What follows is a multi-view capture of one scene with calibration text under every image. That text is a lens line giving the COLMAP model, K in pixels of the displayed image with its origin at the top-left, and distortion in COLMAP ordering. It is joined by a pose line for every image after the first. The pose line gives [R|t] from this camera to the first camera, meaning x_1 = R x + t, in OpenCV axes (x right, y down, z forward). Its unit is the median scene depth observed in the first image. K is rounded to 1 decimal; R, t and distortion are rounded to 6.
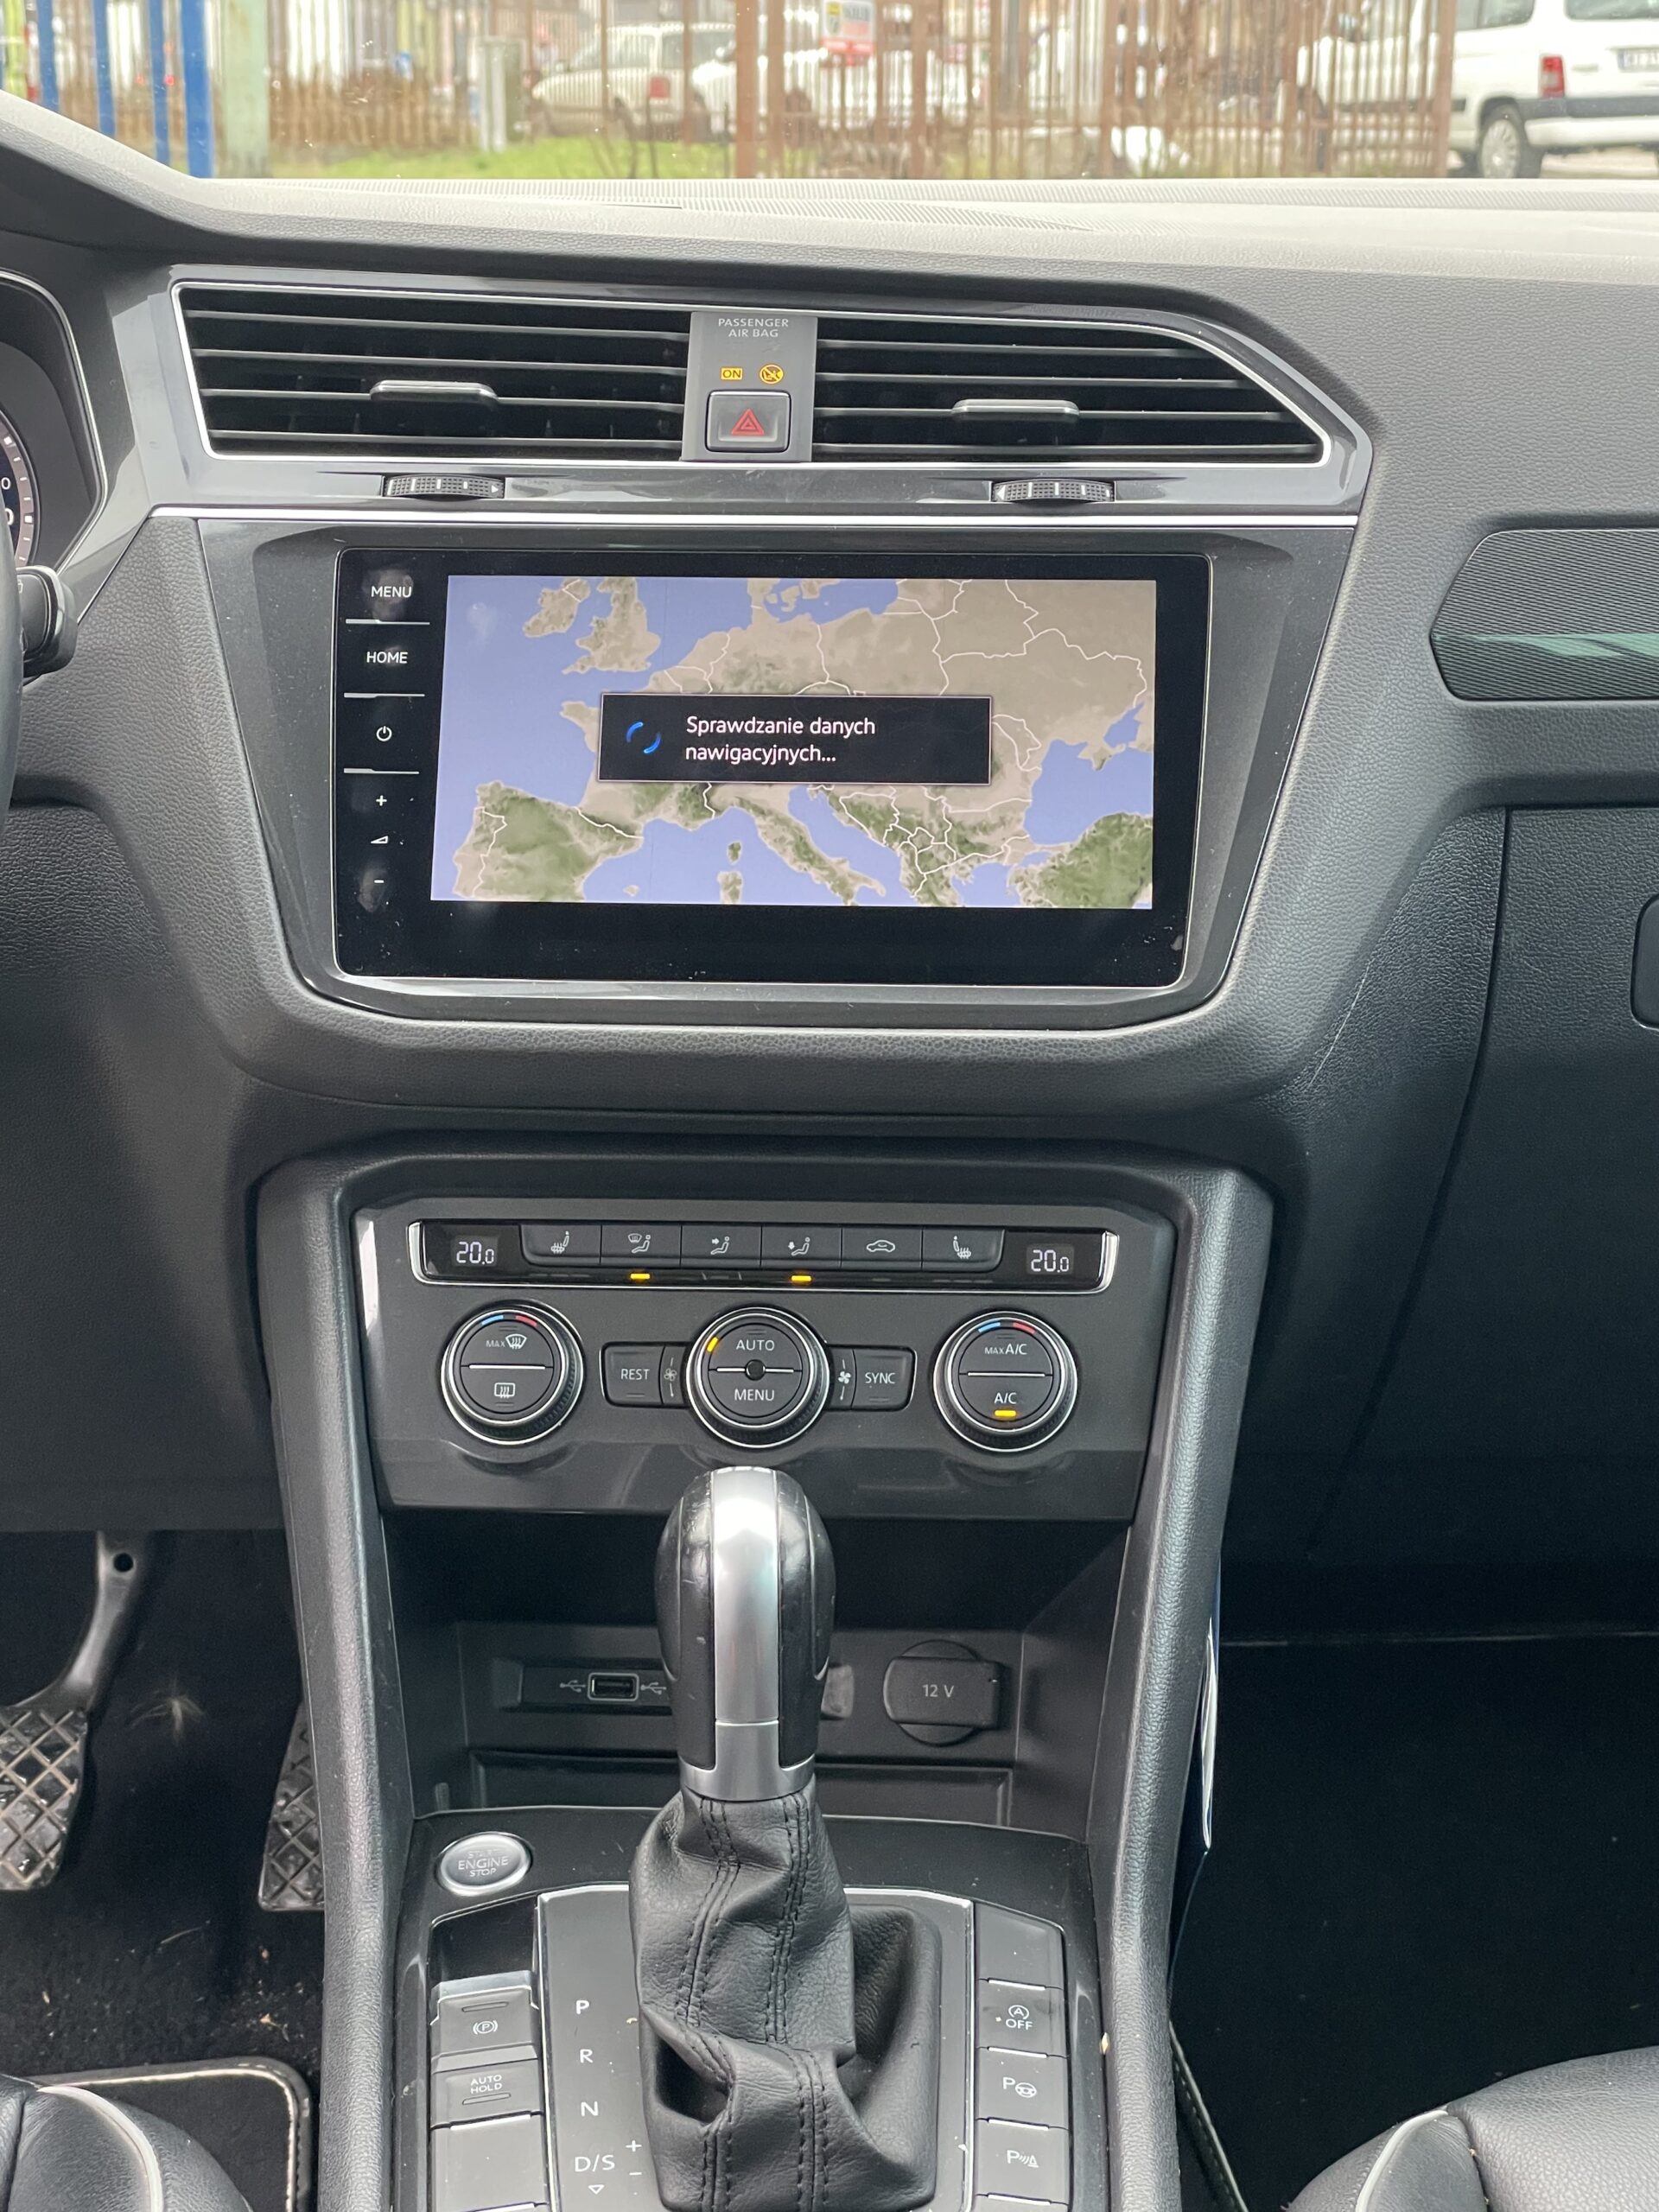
lens RADIAL K [[3524.9, 0, 833.8], [0, 3524.9, 1051.4], [0, 0, 1]] dist [0.137379, 0.000000]
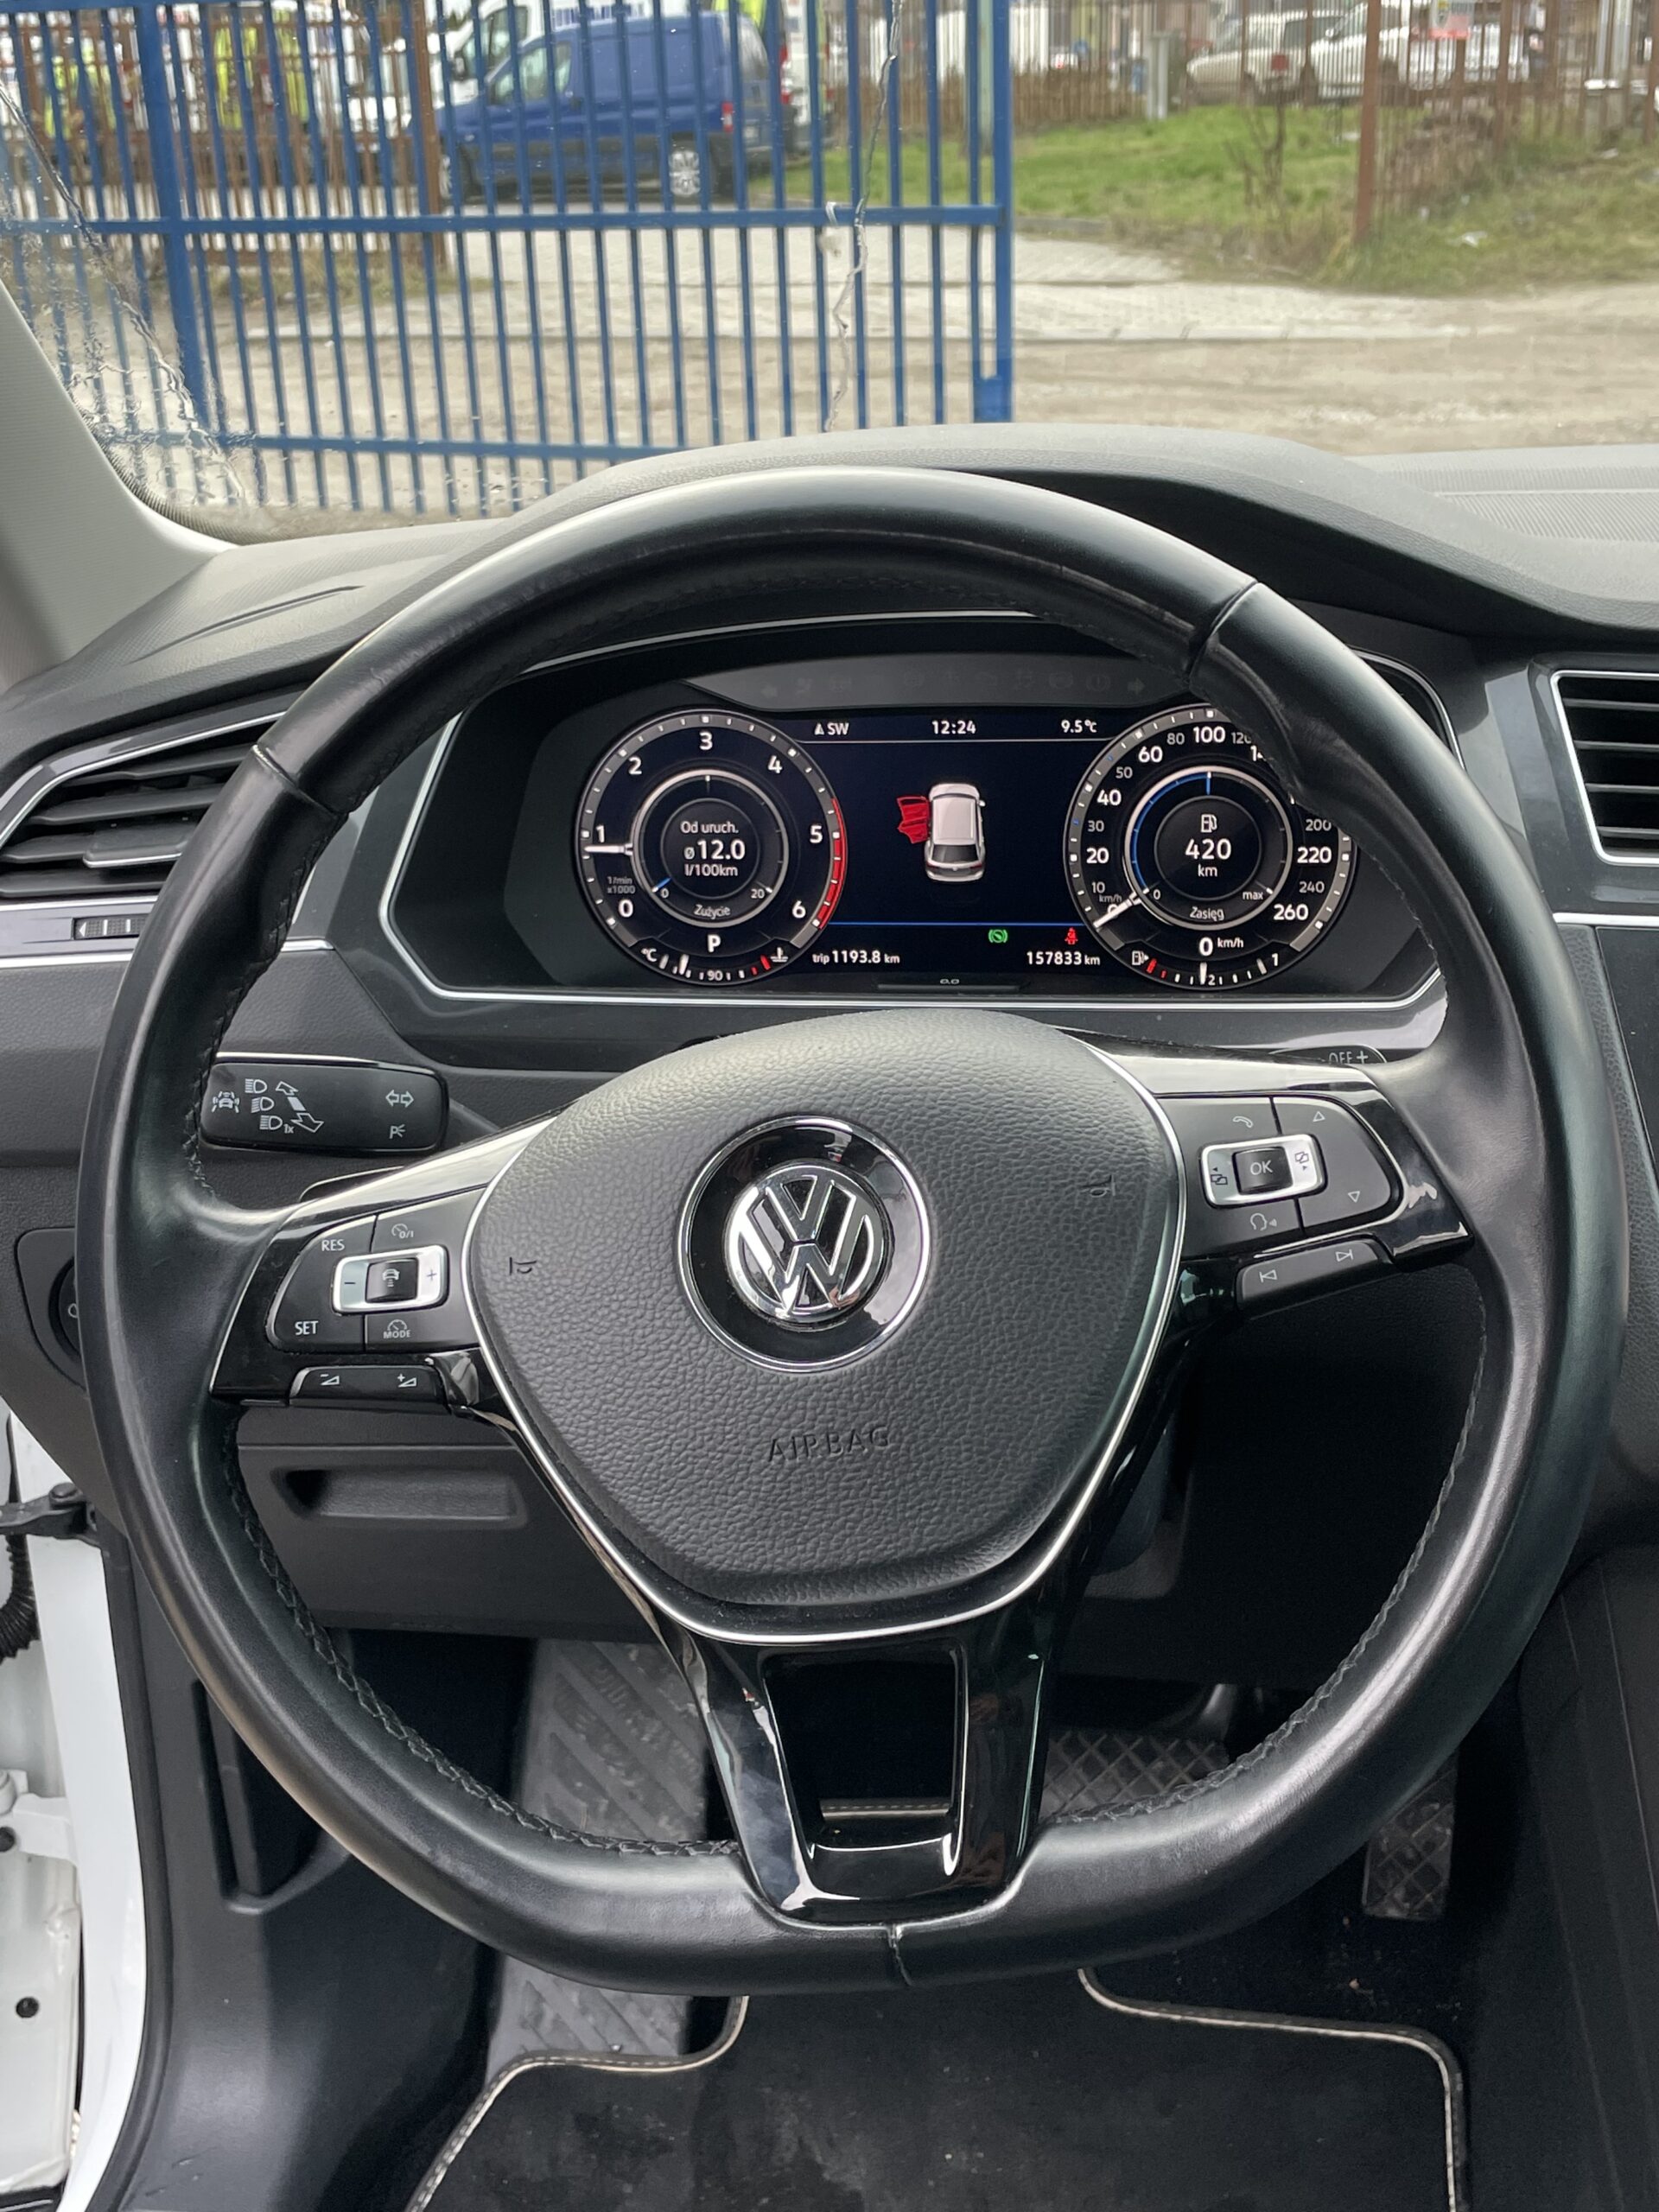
lens RADIAL K [[2471.8, 0, 827.4], [0, 2471.8, 1057.6], [0, 0, 1]] dist [0.082018, 0.000000]
pose [[0.977991, 0.039207, -0.204928, -0.248917], [-0.015546, 0.993149, 0.115820, -0.193642], [0.208065, -0.110085, 0.971900, 0.258809]]
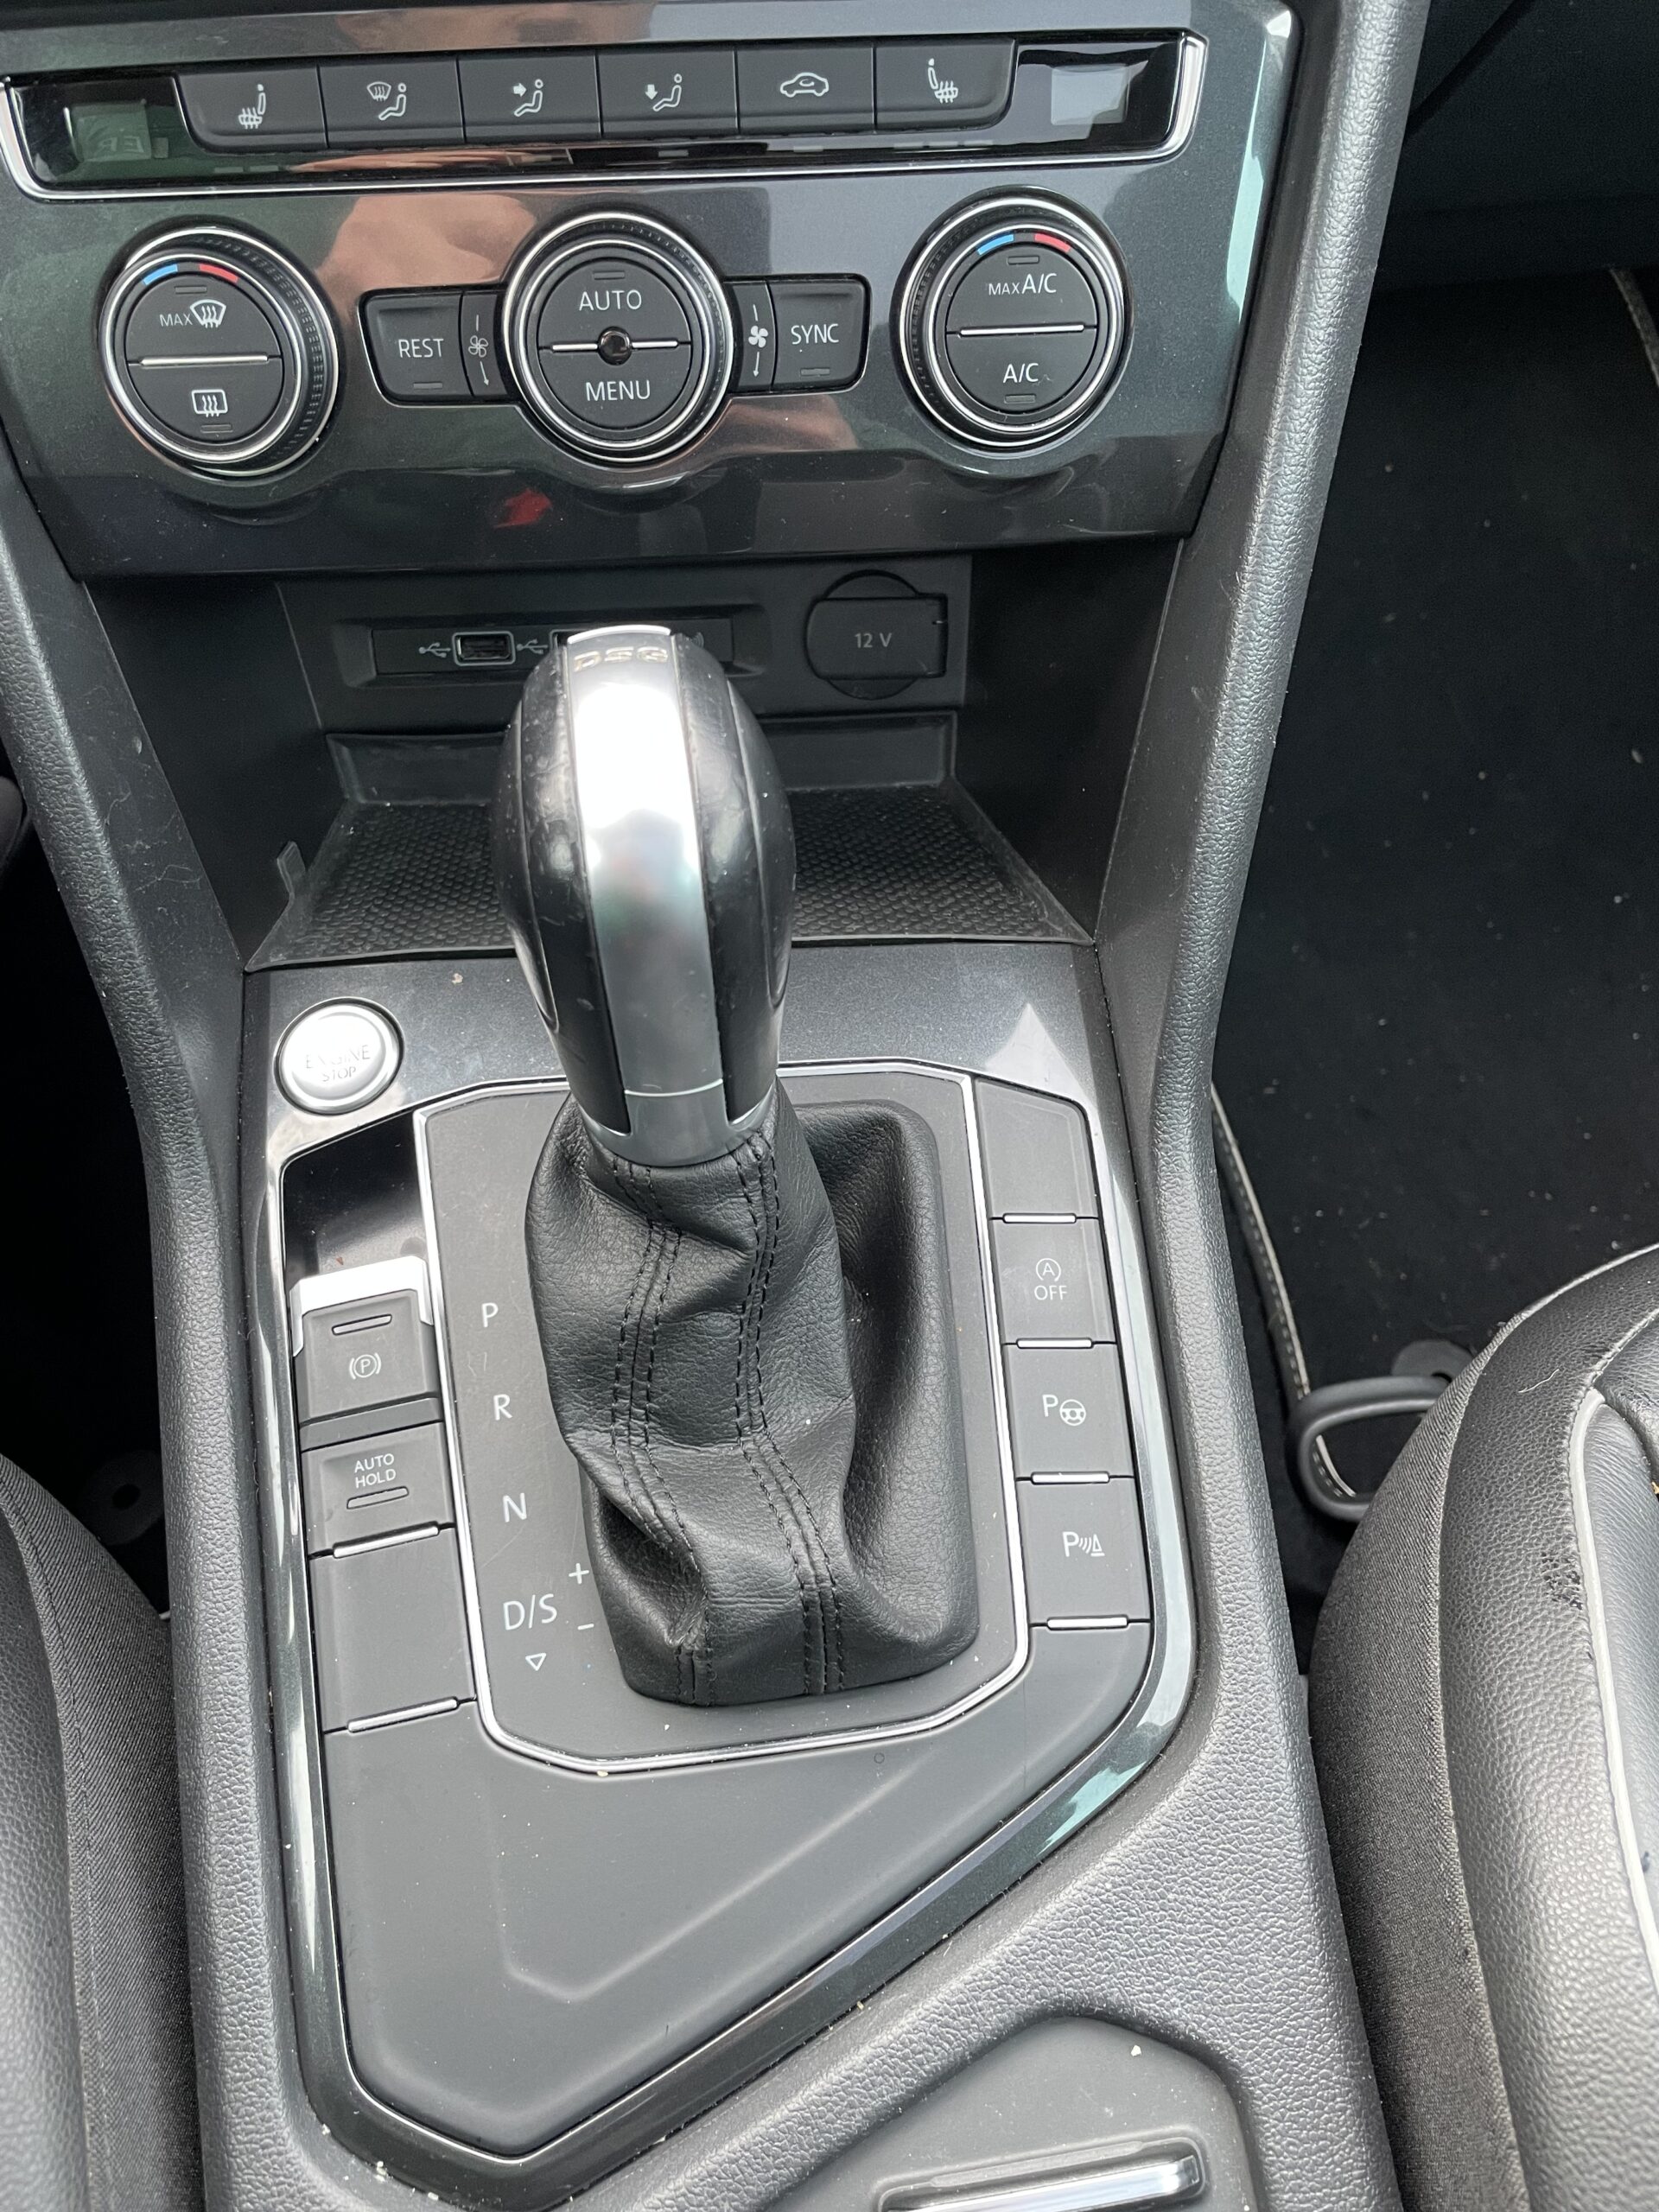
lens RADIAL K [[1680.6, 0, 823.1], [0, 1680.6, 1099.1], [0, 0, 1]] dist [-0.004677, -0.014207]
pose [[0.995424, -0.083214, 0.046976, -0.010665], [0.029943, 0.738462, 0.673630, -0.007667], [-0.090746, -0.669141, 0.737574, 0.685400]]
